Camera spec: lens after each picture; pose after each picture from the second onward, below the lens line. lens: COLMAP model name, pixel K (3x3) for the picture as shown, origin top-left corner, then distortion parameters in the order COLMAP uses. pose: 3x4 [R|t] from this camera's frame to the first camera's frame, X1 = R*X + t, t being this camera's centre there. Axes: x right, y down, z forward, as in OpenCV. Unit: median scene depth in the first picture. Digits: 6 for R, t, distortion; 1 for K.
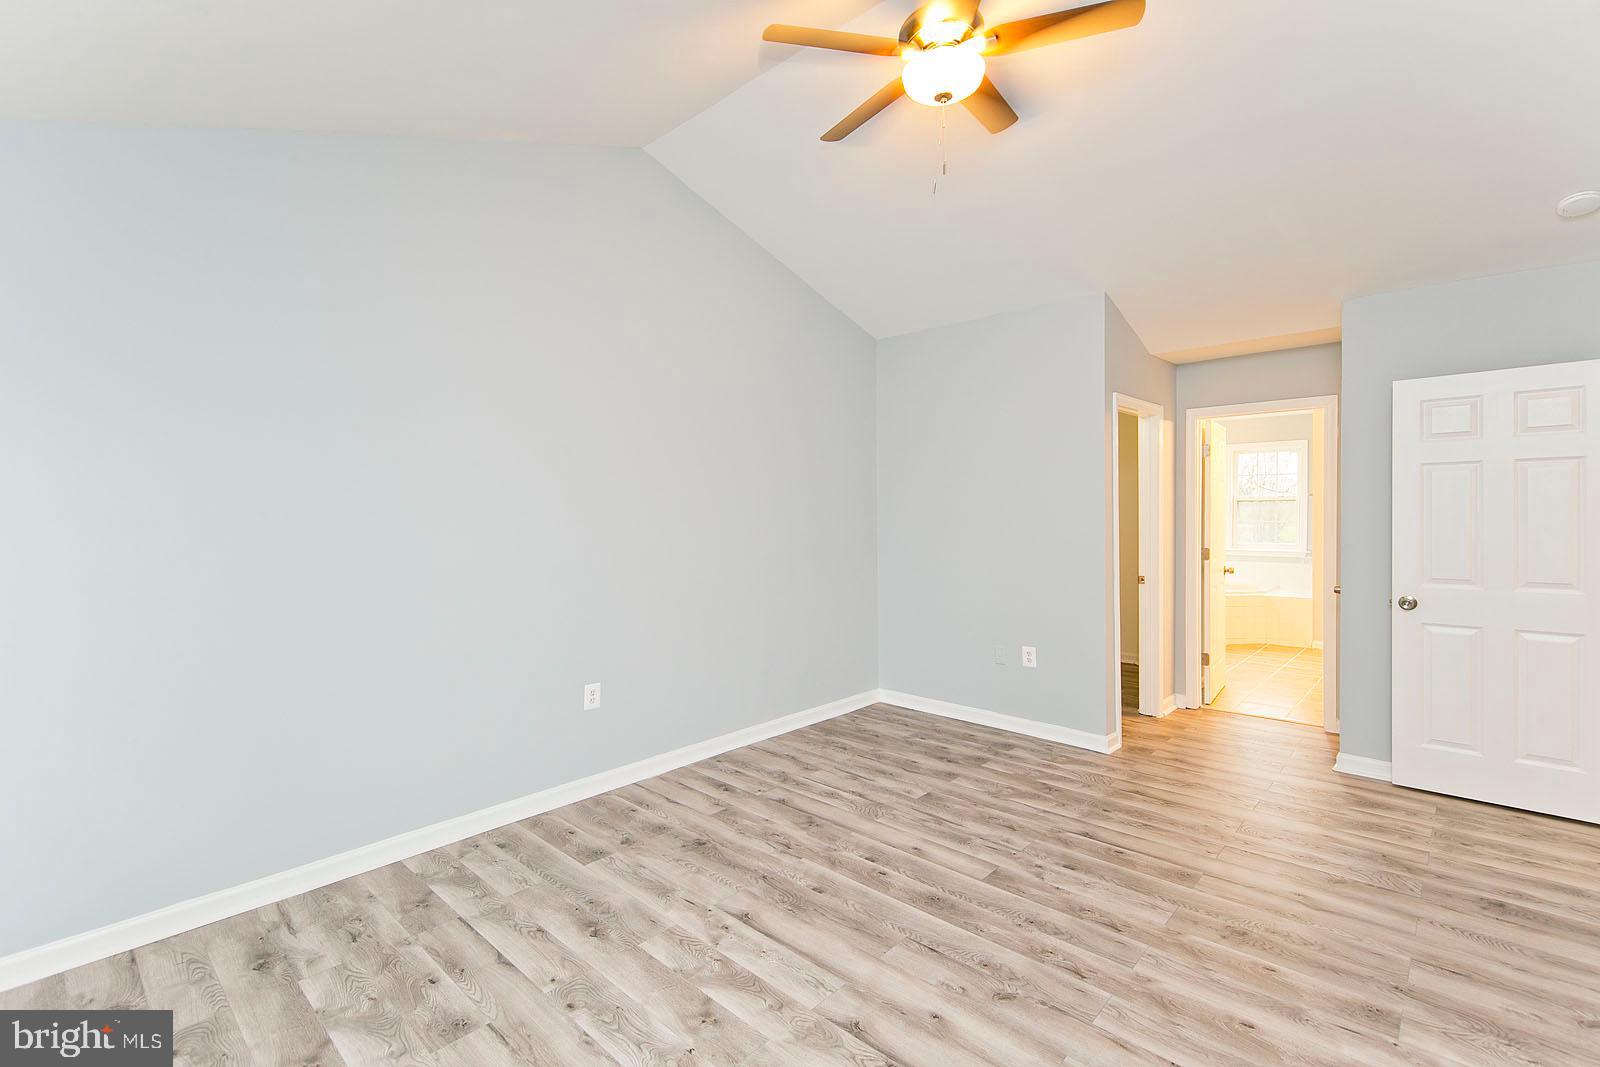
lens RADIAL K [[709.4, 0, 804.6], [0, 709.4, 532.5], [0, 0, 1]] dist [0.006626, -0.000113]
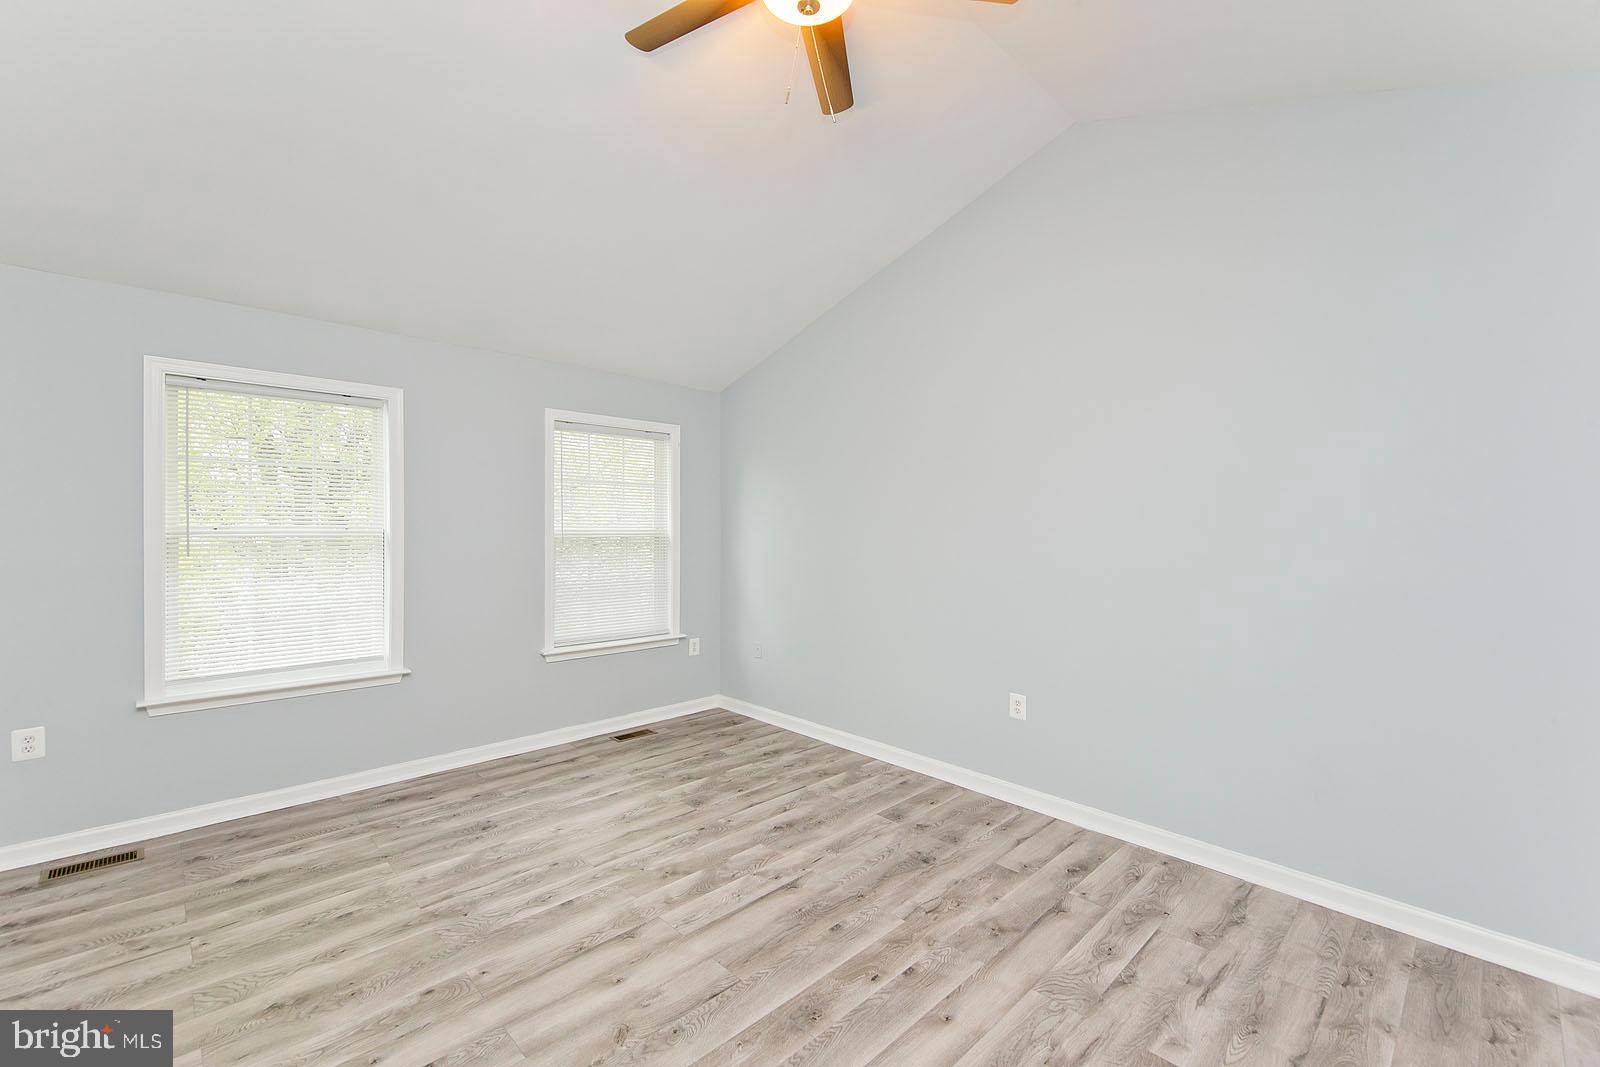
lens RADIAL K [[699.2, 0, 800.0], [0, 699.2, 533.5], [0, 0, 1]] dist [0.000609, -0.000877]
pose [[-0.063702, 0.023428, -0.997694, 0.916780], [-0.036859, 0.998987, 0.025812, -0.028916], [0.997288, 0.038418, -0.062774, 0.994026]]
